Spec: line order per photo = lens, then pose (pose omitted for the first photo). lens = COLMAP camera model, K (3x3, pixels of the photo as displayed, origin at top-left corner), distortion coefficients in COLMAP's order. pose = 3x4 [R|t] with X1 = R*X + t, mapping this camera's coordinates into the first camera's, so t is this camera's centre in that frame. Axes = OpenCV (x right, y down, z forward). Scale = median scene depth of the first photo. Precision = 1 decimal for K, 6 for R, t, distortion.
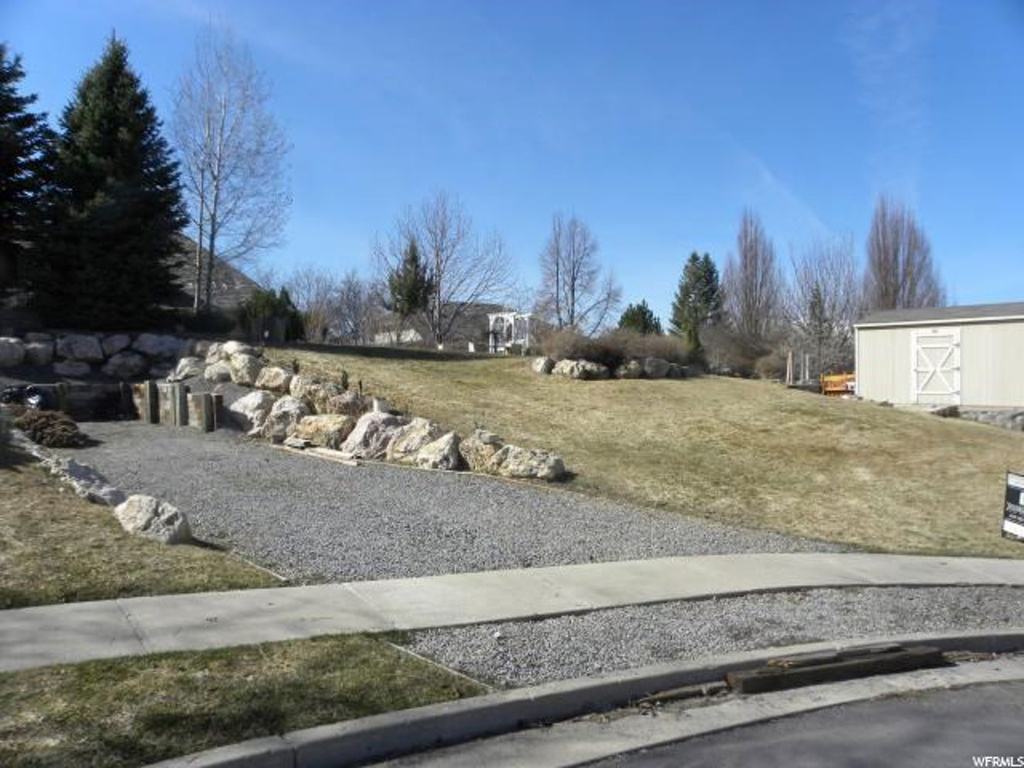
lens RADIAL K [[779.5, 0, 512.2], [0, 779.5, 378.0], [0, 0, 1]] dist [-0.153895, 0.084829]
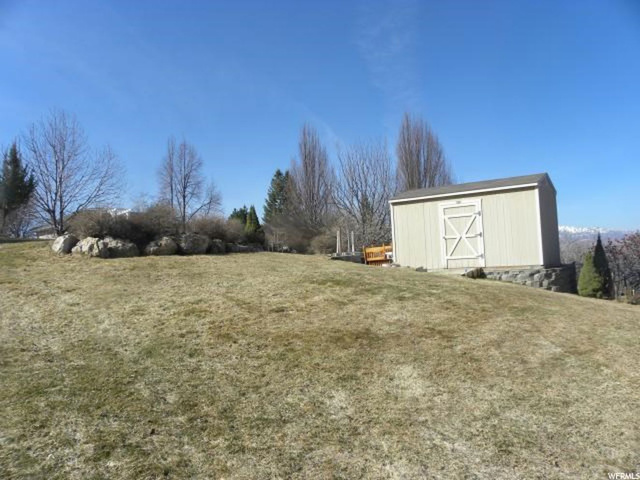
lens RADIAL K [[487.2, 0, 317.6], [0, 487.2, 241.6], [0, 0, 1]] dist [-0.153895, 0.084829]
pose [[0.962759, -0.034414, 0.268162, 0.158241], [0.047133, 0.998041, -0.041135, 0.015105], [-0.266221, 0.052243, 0.962495, 0.347190]]
